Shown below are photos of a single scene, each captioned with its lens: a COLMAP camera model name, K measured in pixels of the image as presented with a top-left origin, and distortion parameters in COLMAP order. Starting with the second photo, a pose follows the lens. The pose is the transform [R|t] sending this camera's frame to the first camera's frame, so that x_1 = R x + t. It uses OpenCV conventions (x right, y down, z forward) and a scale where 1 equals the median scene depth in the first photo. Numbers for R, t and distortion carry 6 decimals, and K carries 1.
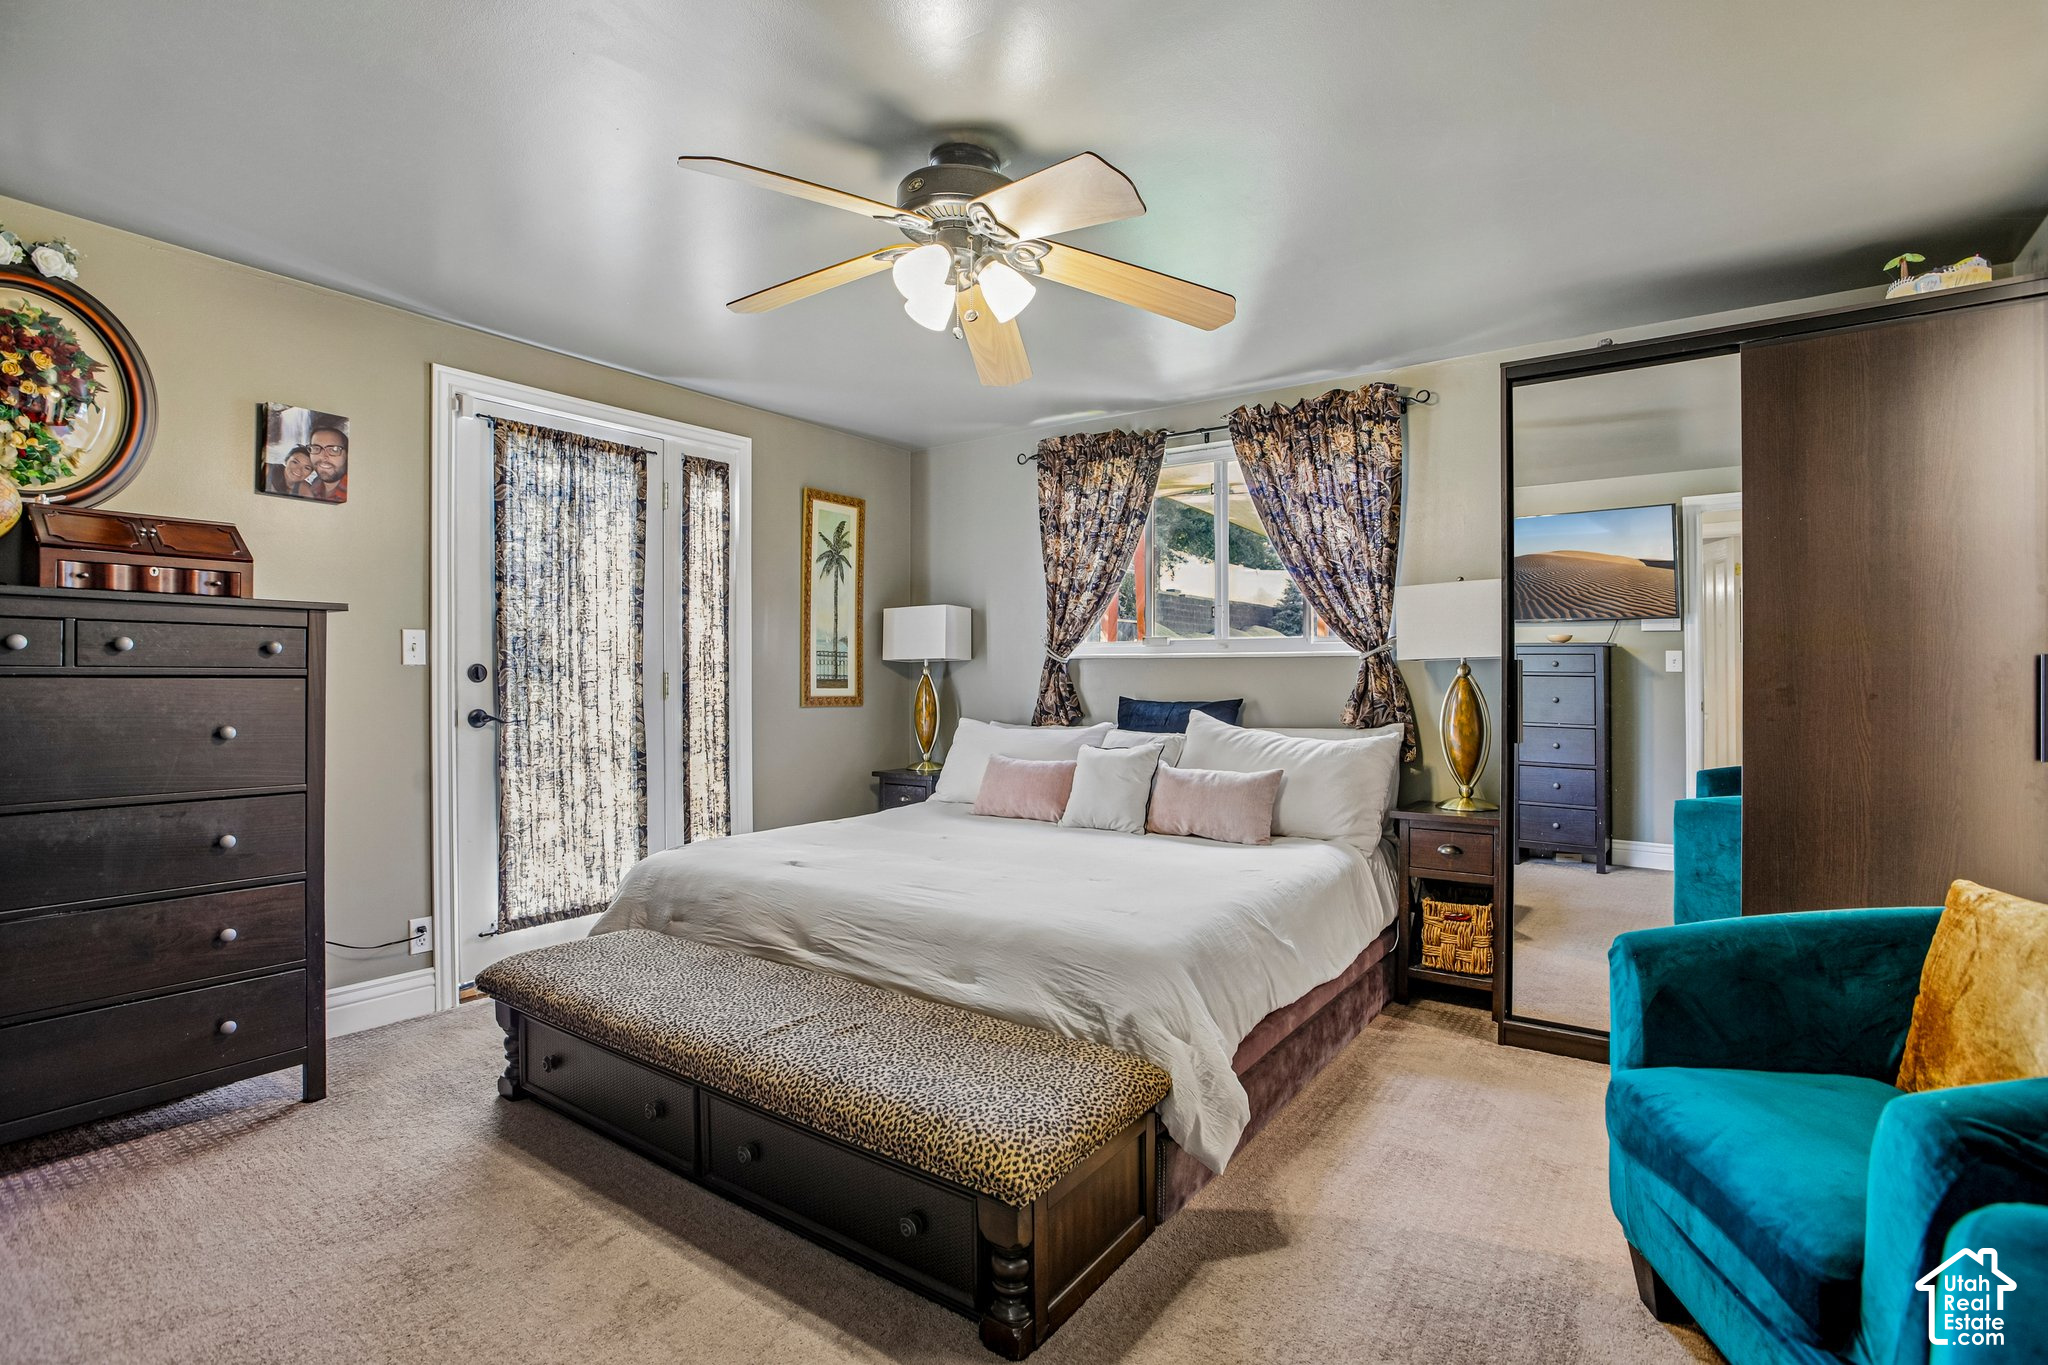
lens RADIAL K [[987.0, 0, 1022.8], [0, 987.0, 677.5], [0, 0, 1]] dist [-0.054110, 0.027298]
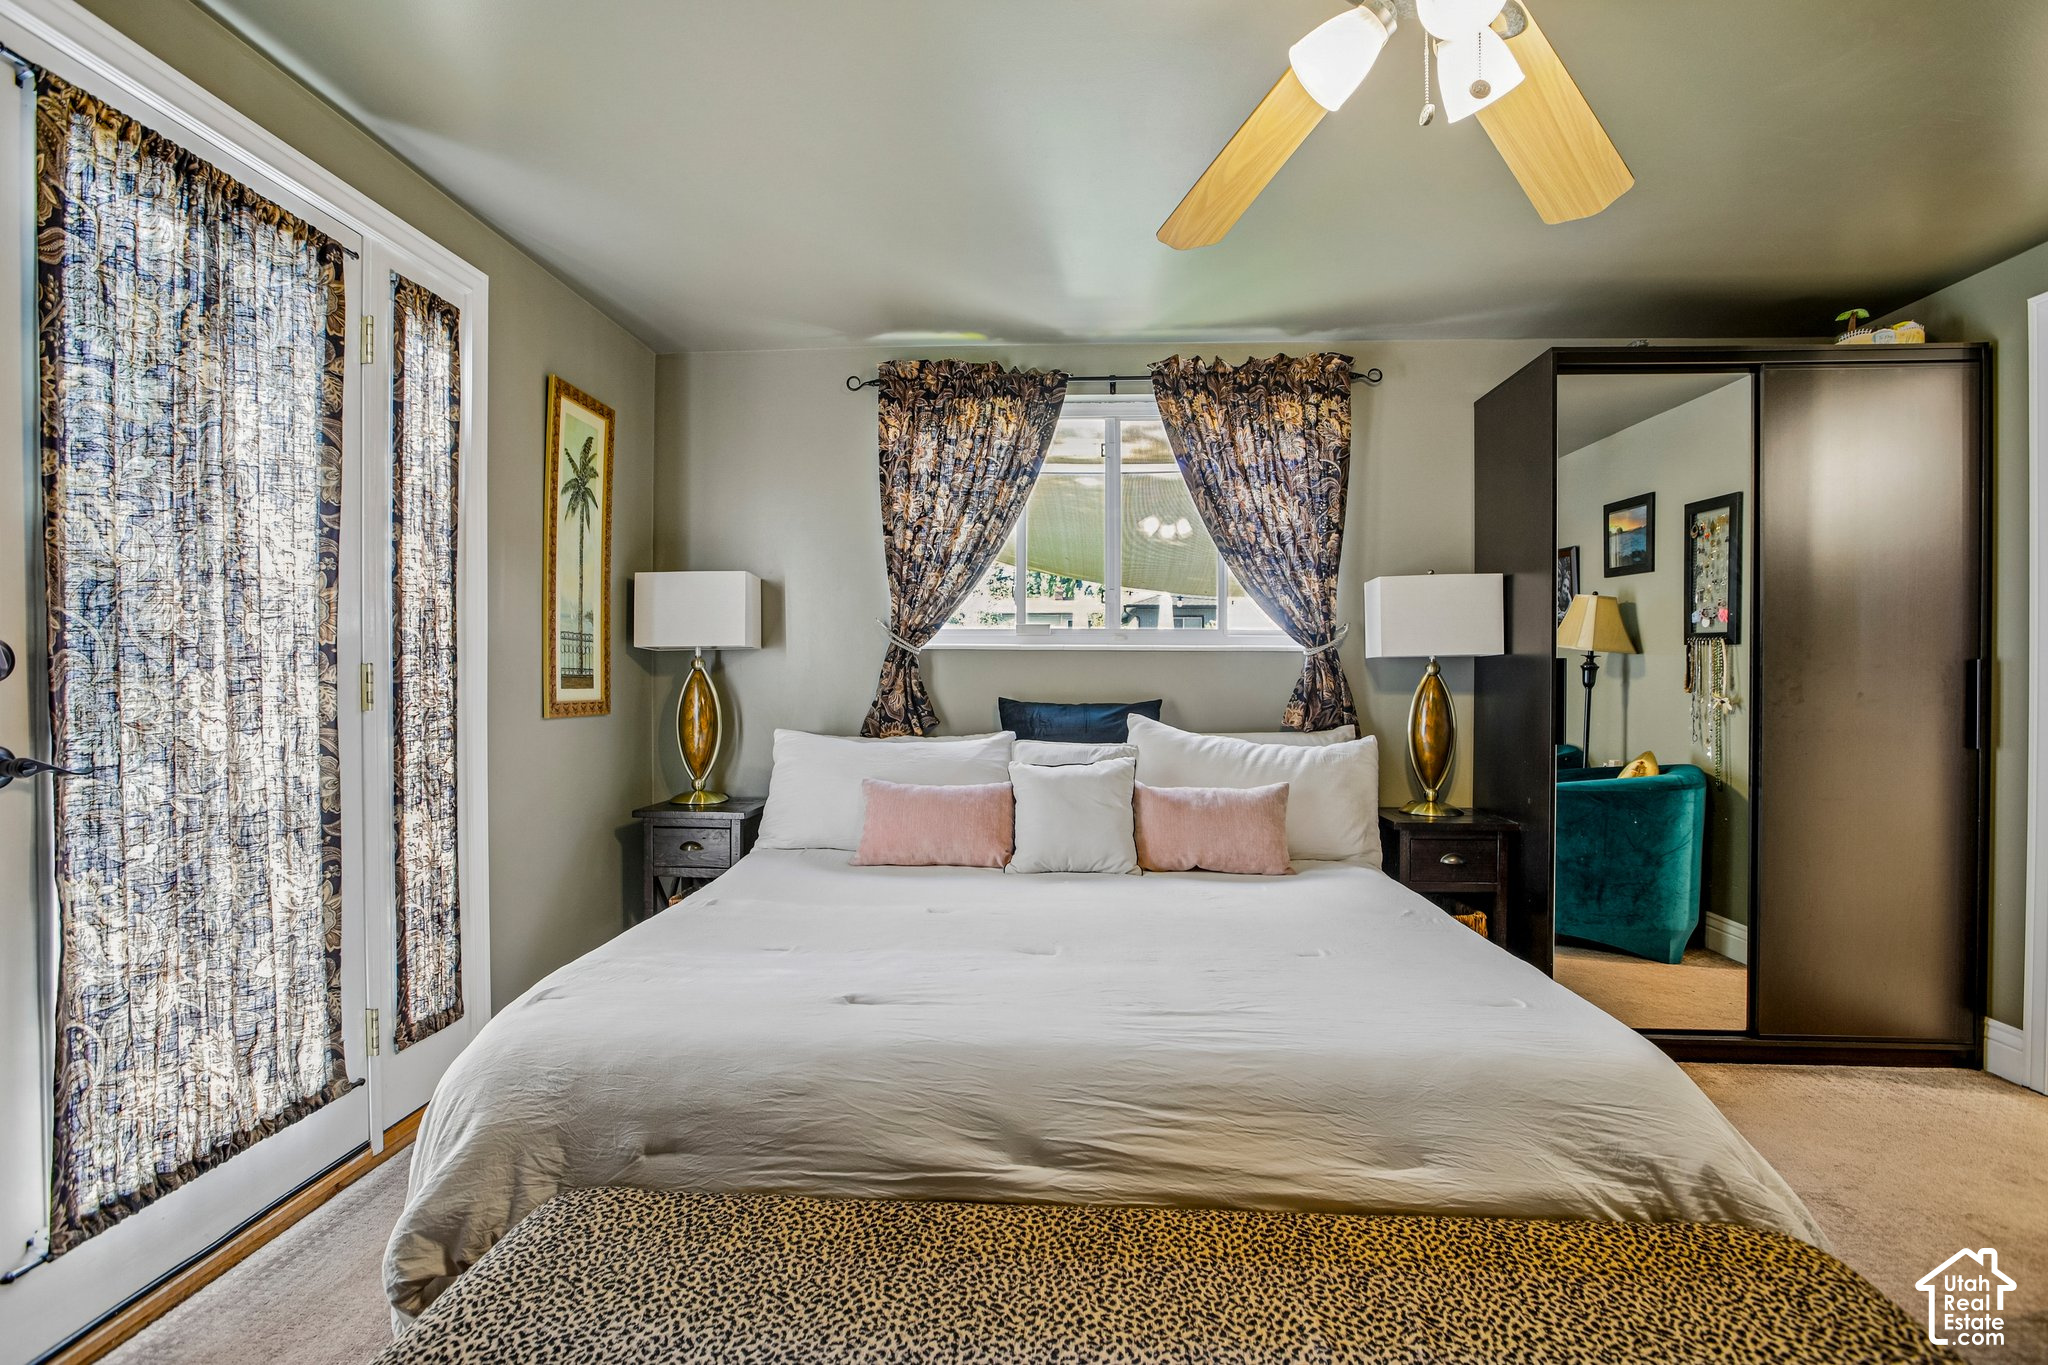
lens RADIAL K [[976.6, 0, 1024.3], [0, 976.6, 678.0], [0, 0, 1]] dist [-0.050798, 0.017797]
pose [[0.851557, 0.000936, 0.524261, -0.340373], [-0.004016, 0.999981, 0.004737, -0.000572], [-0.524247, -0.006139, 0.851544, 0.362517]]
